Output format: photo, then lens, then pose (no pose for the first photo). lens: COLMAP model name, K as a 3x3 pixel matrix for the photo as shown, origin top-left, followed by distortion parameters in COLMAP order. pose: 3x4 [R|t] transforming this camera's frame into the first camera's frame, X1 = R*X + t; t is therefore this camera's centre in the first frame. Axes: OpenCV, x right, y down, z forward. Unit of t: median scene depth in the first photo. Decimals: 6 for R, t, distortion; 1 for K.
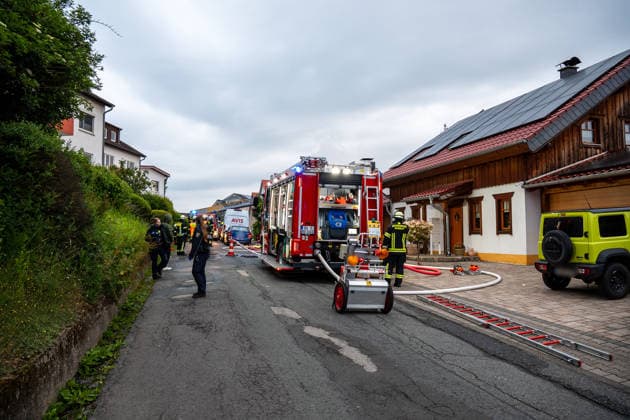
lens RADIAL K [[469.6, 0, 315.0], [0, 469.6, 210.0], [0, 0, 1]] dist [-0.092977, 0.000514]
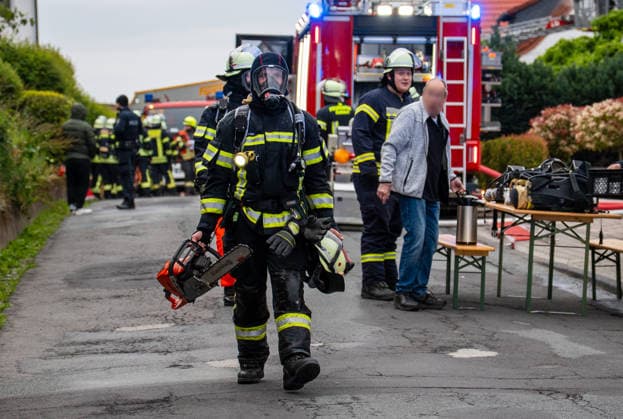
lens RADIAL K [[2528.2, 0, 311.5], [0, 2528.2, 209.5], [0, 0, 1]] dist [1.127395, 1.176309]
pose [[0.980164, -0.012212, -0.197813, 0.518581], [0.022175, 0.998590, 0.048230, 0.000773], [0.196945, -0.051660, 0.979053, -1.821041]]
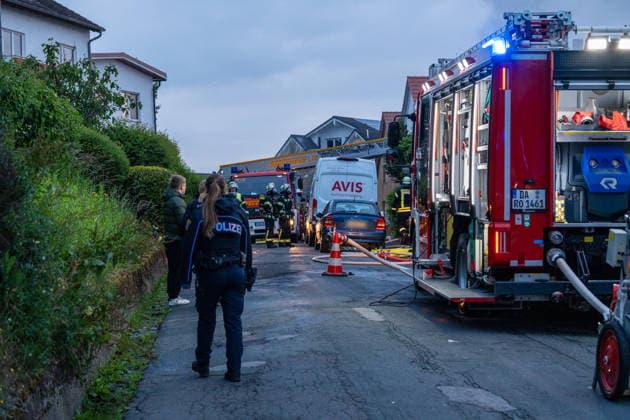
lens RADIAL K [[1279.5, 0, 315.0], [0, 1279.5, 210.0], [0, 0, 1]] dist [0.054562, -0.173561]
pose [[0.981854, -0.029680, -0.187303, 0.009225], [0.037312, 0.998605, 0.037357, 0.004271], [0.185933, -0.043668, 0.981592, -0.085860]]
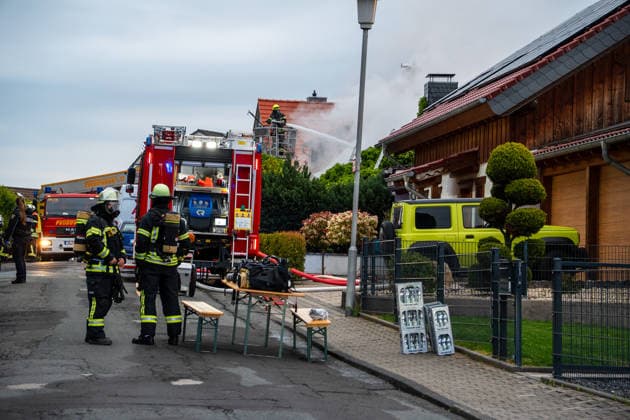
lens RADIAL K [[1840.4, 0, 304.5], [0, 1840.4, 209.5], [0, 0, 1]] dist [0.989356, 1.852212]
pose [[0.990352, 0.023094, -0.136636, 0.630249], [-0.021288, 0.999666, 0.014664, -0.022688], [0.136929, -0.011614, 0.990513, -1.993483]]
